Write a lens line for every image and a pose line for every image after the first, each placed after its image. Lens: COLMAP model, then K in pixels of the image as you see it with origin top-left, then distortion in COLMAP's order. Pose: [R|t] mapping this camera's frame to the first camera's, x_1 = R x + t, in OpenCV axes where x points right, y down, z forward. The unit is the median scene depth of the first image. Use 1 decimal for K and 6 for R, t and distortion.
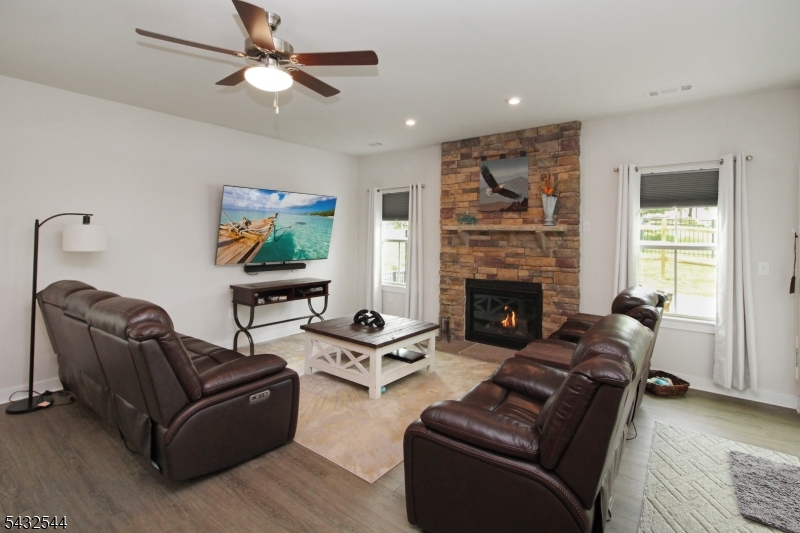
lens RADIAL K [[385.3, 0, 403.5], [0, 385.3, 232.1], [0, 0, 1]] dist [0.003740, 0.000588]
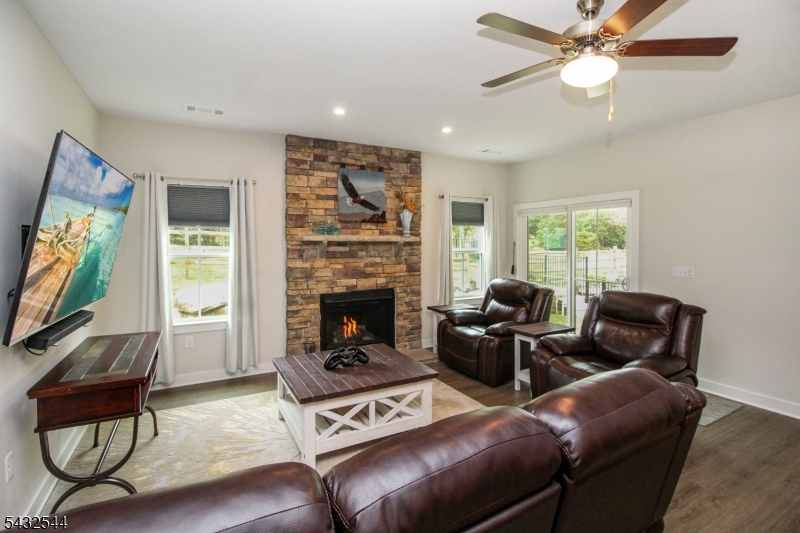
lens RADIAL K [[382.8, 0, 398.0], [0, 382.8, 248.6], [0, 0, 1]] dist [0.023409, -0.000797]
pose [[0.405766, -0.020738, 0.913742, -0.610662], [0.005000, 0.999778, 0.020470, -0.004735], [-0.913963, -0.003737, 0.405780, 0.494280]]
